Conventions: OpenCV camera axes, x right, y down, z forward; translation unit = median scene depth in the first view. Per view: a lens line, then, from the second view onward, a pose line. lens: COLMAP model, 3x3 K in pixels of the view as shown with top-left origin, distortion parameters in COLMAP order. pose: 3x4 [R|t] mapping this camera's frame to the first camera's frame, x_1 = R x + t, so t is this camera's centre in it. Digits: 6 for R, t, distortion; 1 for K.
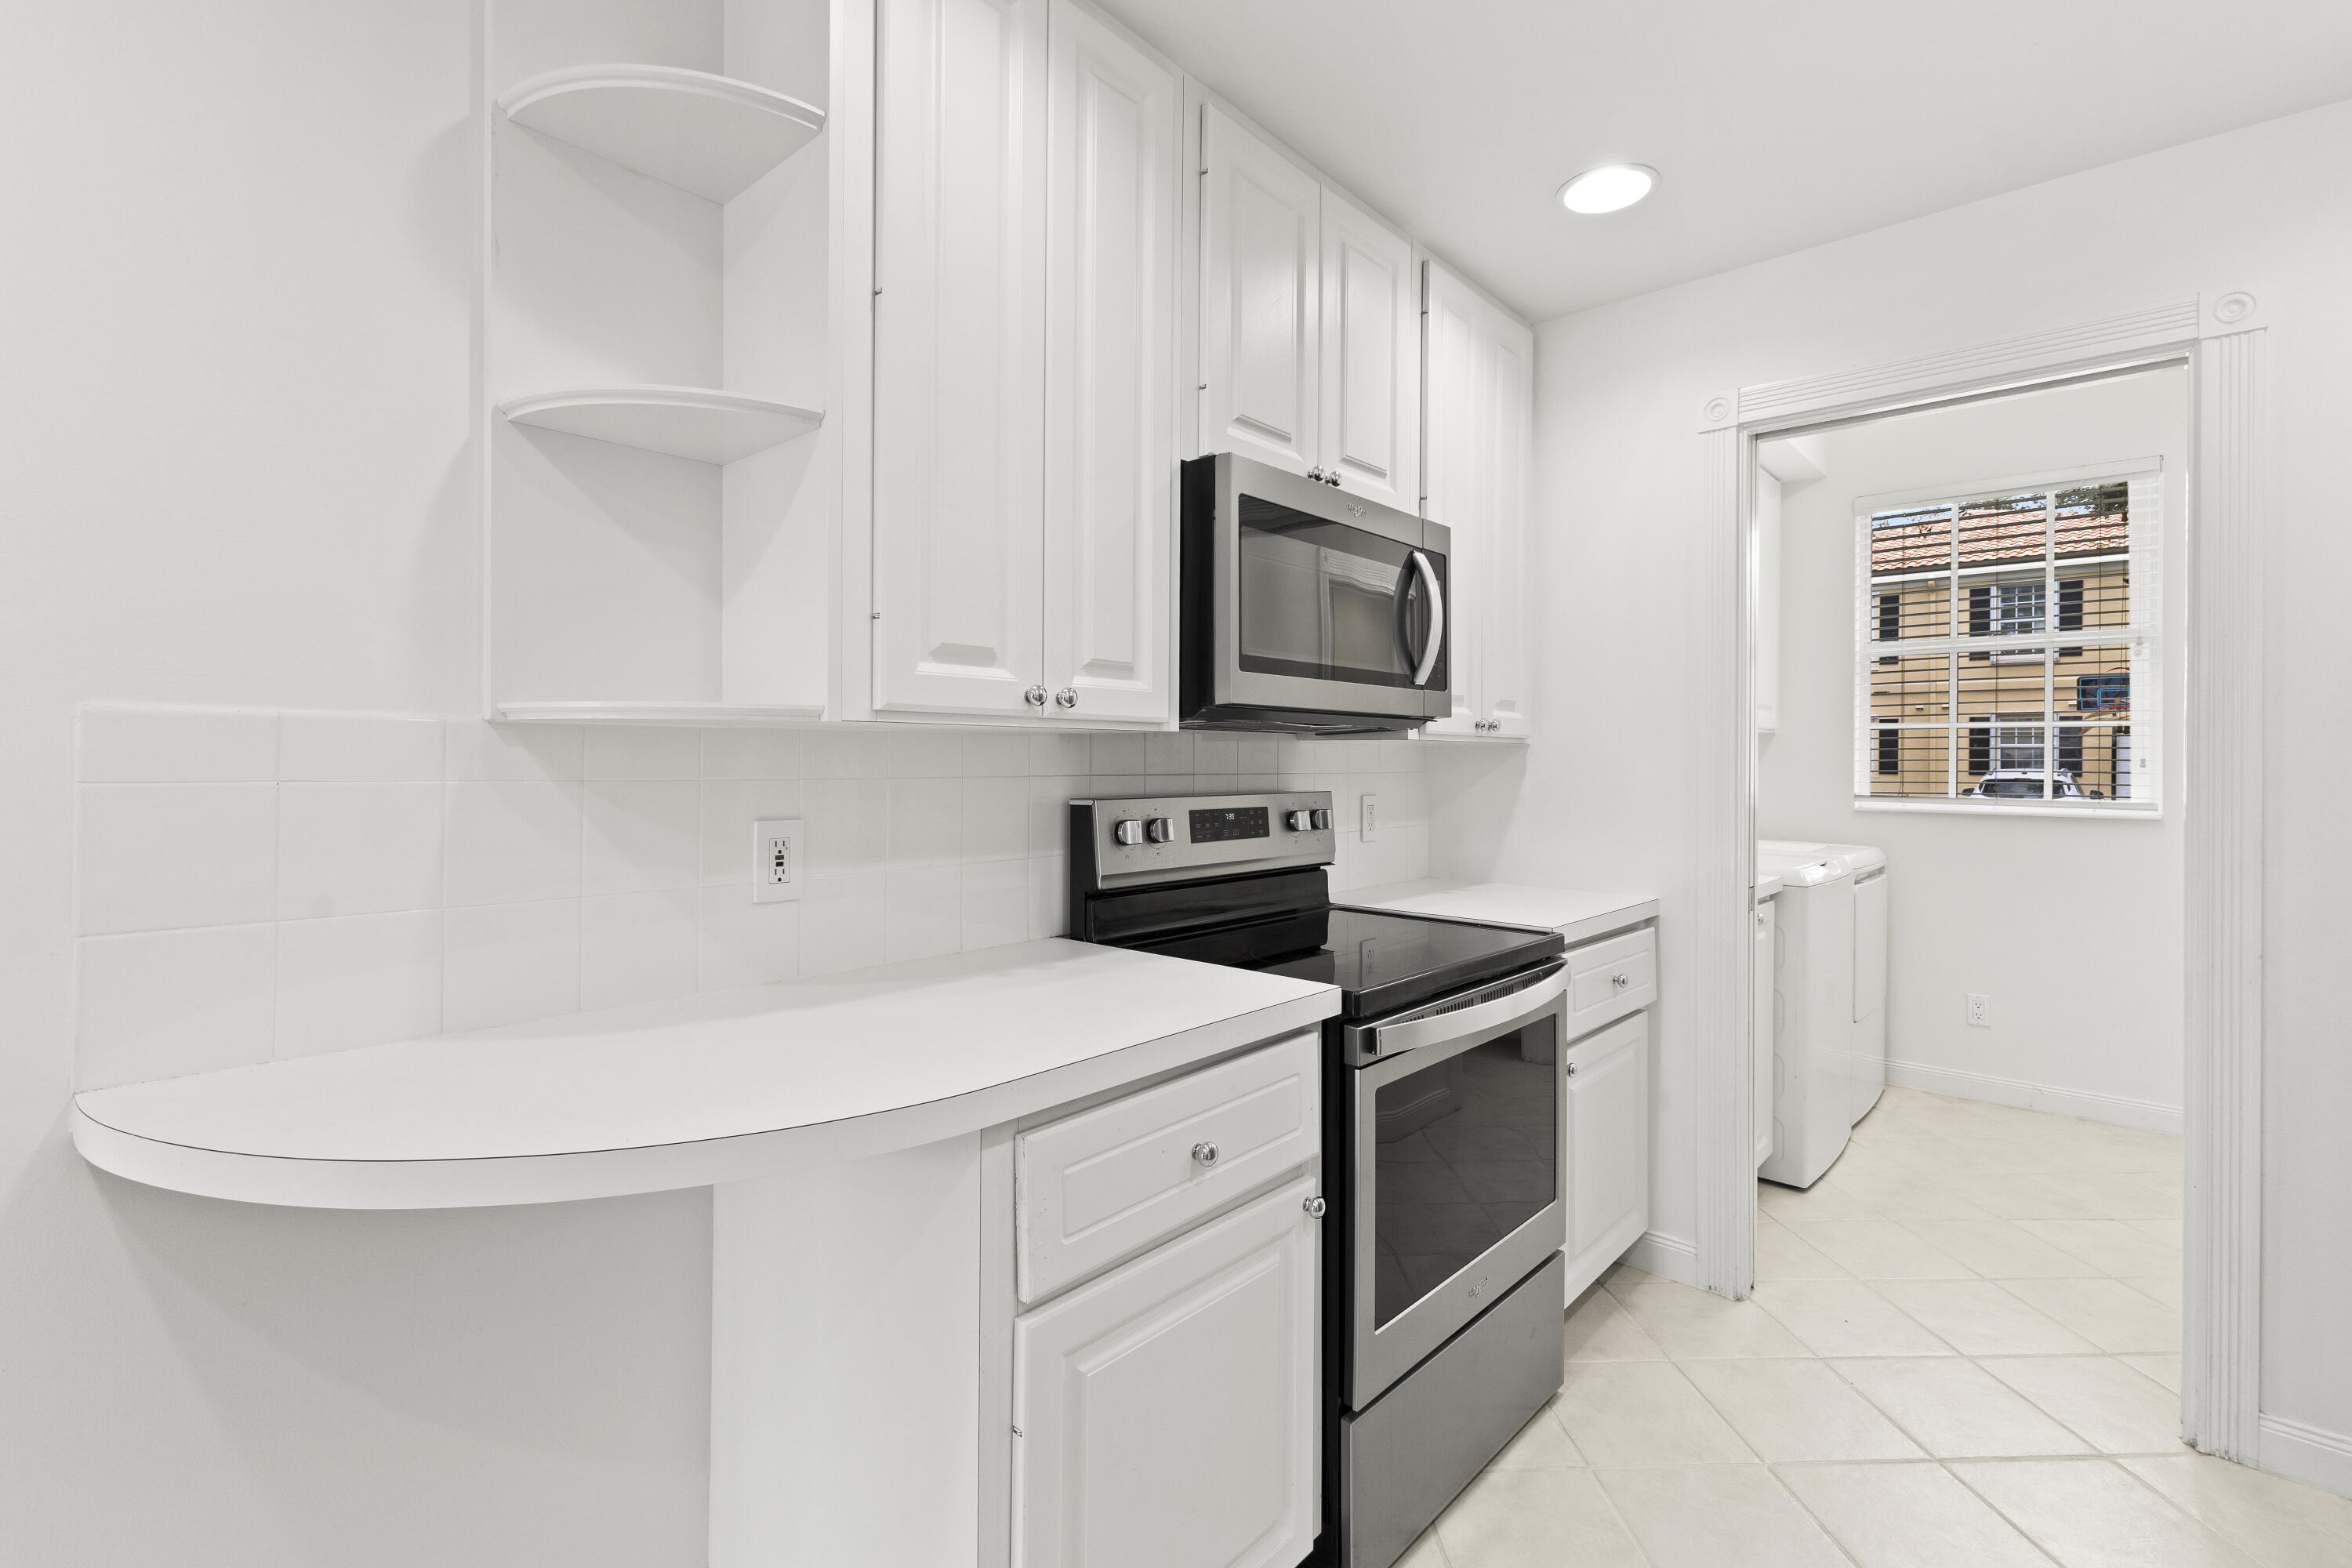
lens RADIAL K [[1048.5, 0, 1177.6], [0, 1048.5, 770.5], [0, 0, 1]] dist [0.005875, 0.000902]
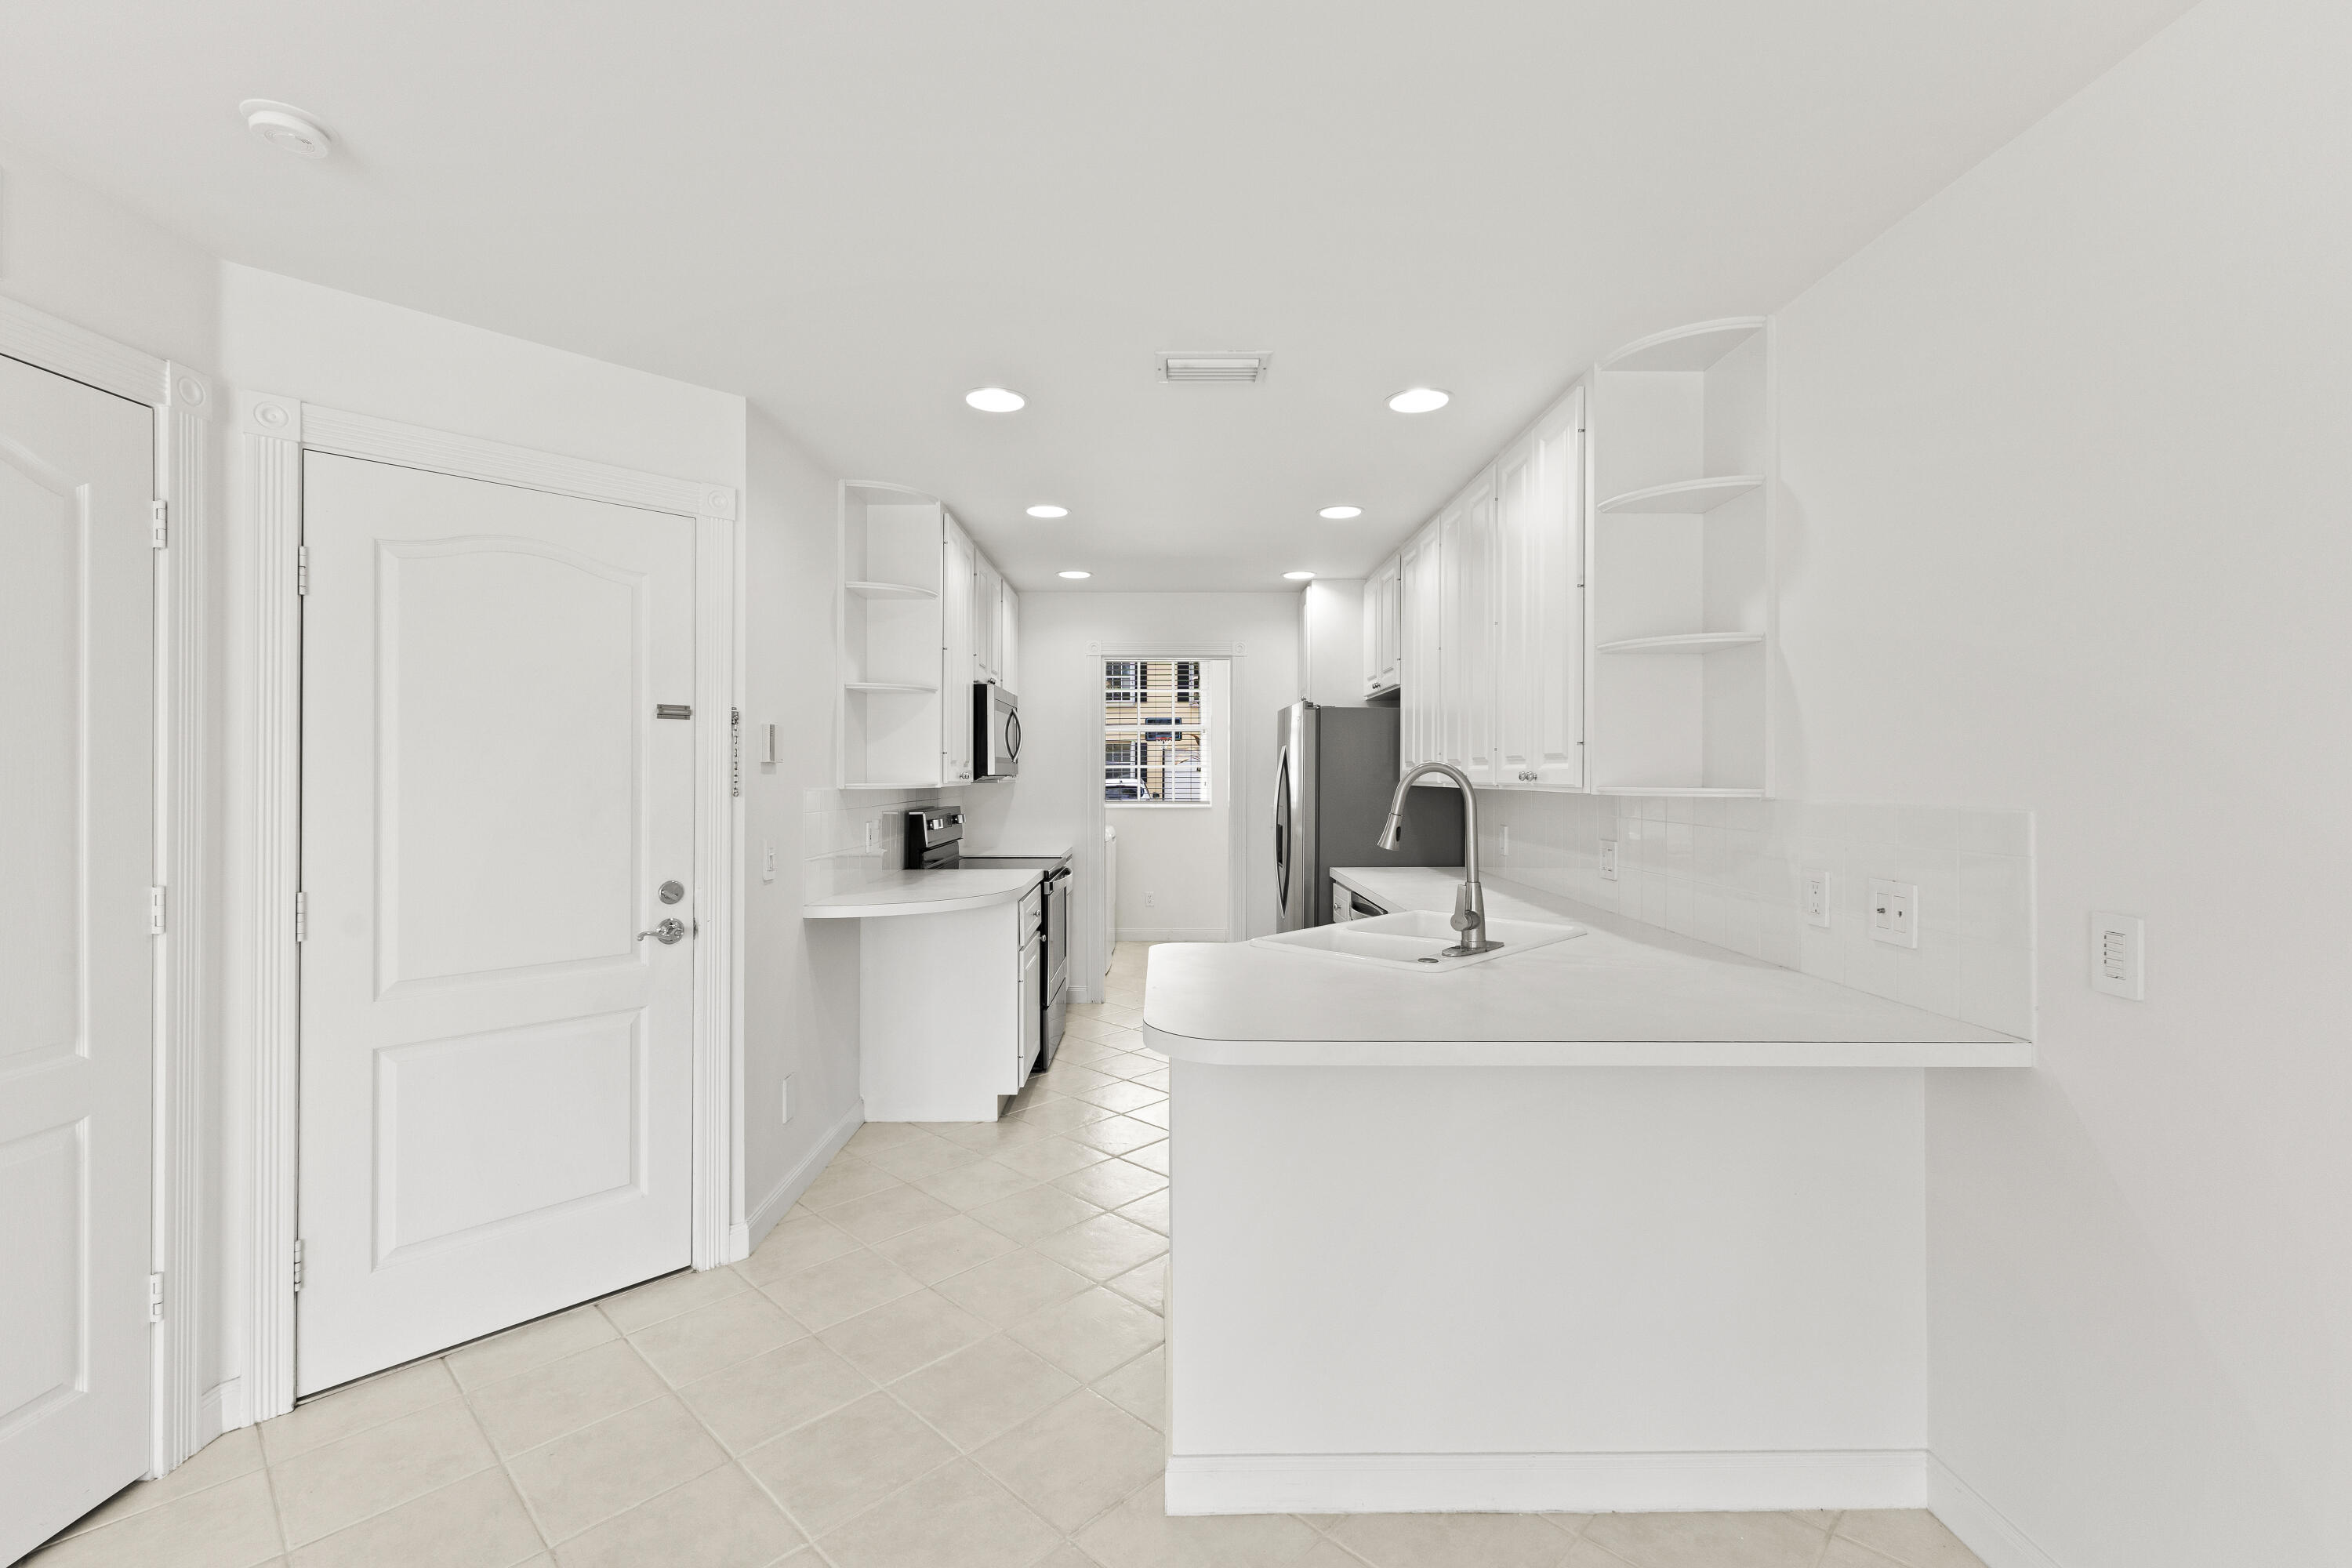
lens RADIAL K [[1048.5, 0, 1171.3], [0, 1048.5, 780.3], [0, 0, 1]] dist [0.005875, 0.000902]
pose [[0.734757, -0.013097, 0.678204, -0.698203], [0.013131, 0.999901, 0.005083, -0.027401], [-0.678203, 0.005171, 0.734856, -0.637754]]
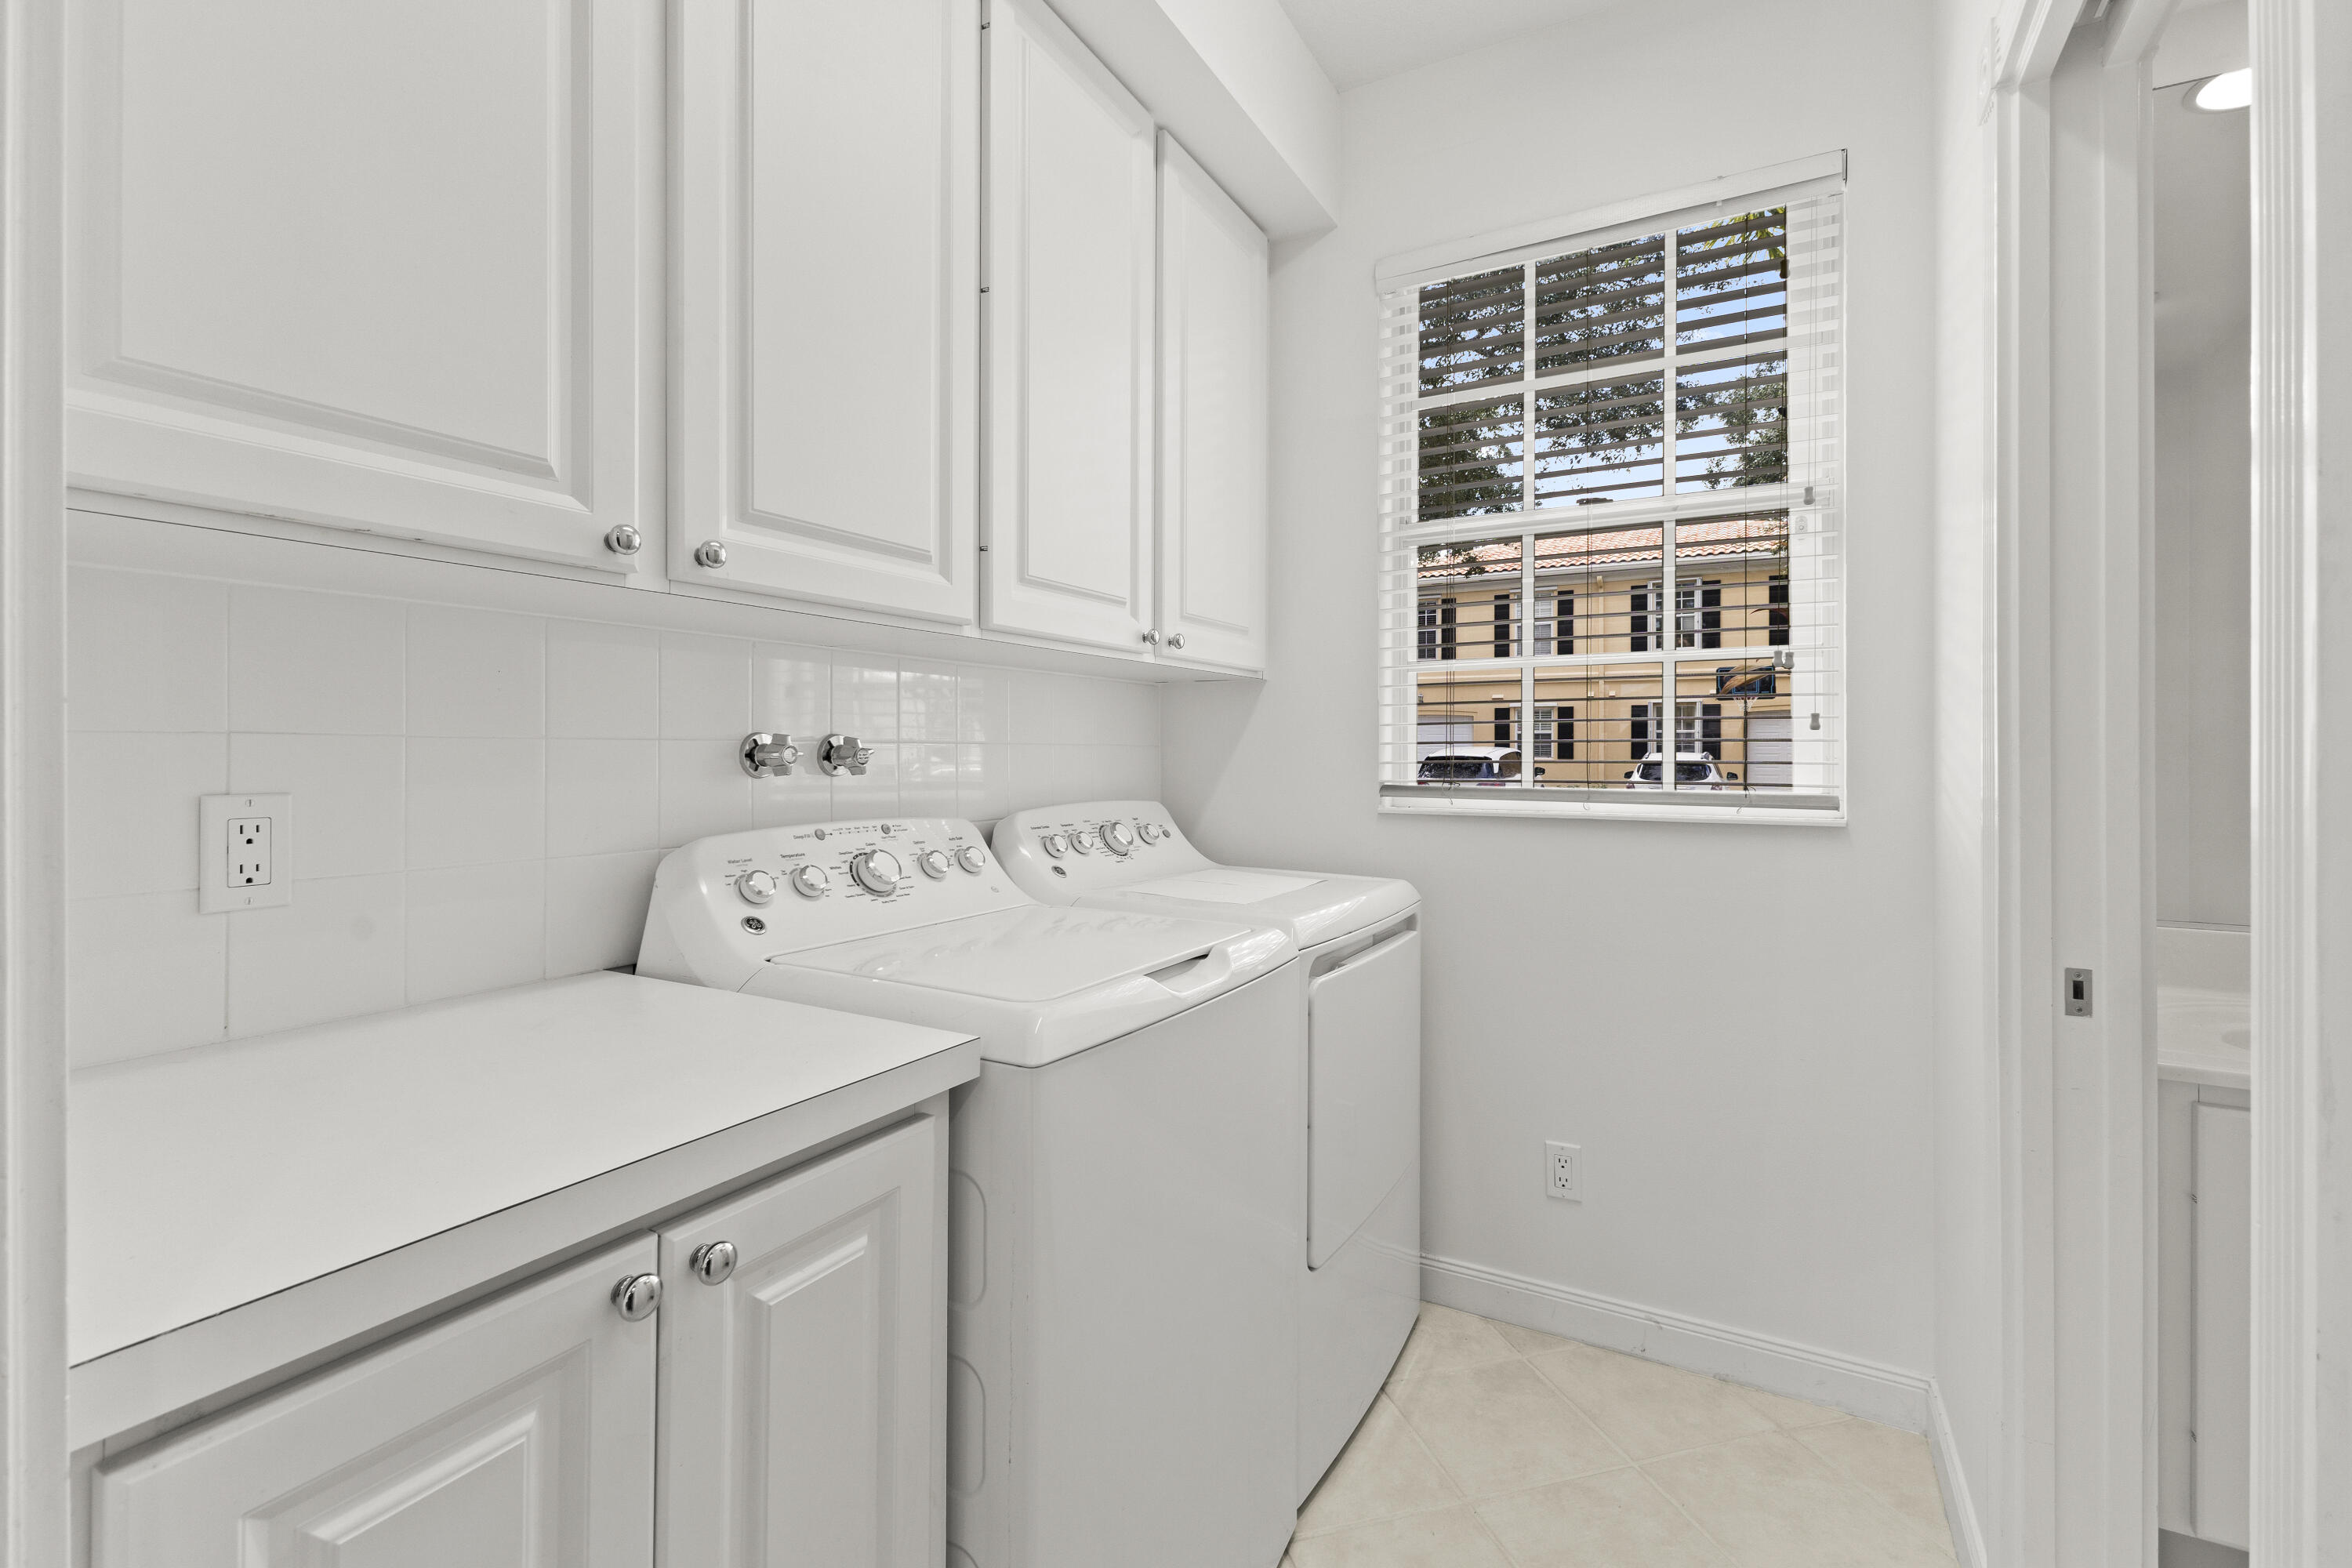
lens RADIAL K [[1048.5, 0, 1186.9], [0, 1048.5, 761.7], [0, 0, 1]] dist [0.005875, 0.000902]
pose [[0.971722, -0.005785, 0.236058, 0.468679], [0.005060, 0.999980, 0.003676, 0.009527], [-0.236075, -0.002378, 0.971732, 0.544109]]
